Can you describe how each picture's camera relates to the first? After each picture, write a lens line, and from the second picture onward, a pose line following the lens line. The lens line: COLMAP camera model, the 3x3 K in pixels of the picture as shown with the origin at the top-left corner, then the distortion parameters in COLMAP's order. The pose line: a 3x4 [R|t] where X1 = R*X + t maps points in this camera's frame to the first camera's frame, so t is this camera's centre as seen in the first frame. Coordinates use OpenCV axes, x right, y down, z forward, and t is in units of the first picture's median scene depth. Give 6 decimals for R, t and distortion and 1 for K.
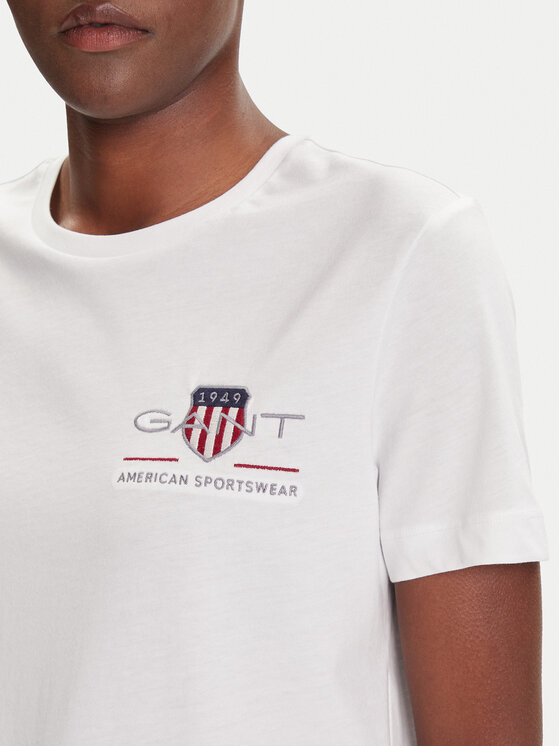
lens RADIAL K [[1604.1, 0, 280.0], [0, 1604.1, 373.0], [0, 0, 1]] dist [0.422996, 0.445475]
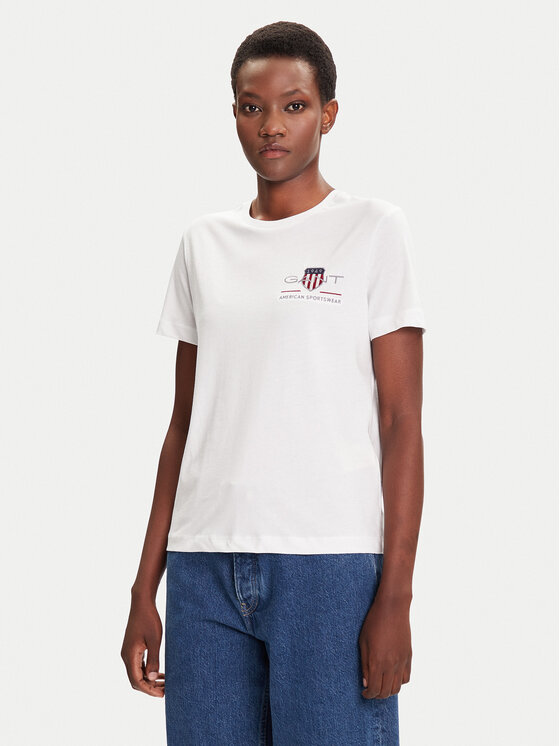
lens RADIAL K [[1666.5, 0, 280.0], [0, 1666.5, 373.0], [0, 0, 1]] dist [0.413095, -0.127965]
pose [[0.999402, 0.017332, 0.029916, -0.184457], [-0.013306, 0.991442, -0.129867, 0.583719], [-0.031911, 0.129391, 0.991080, -1.955704]]
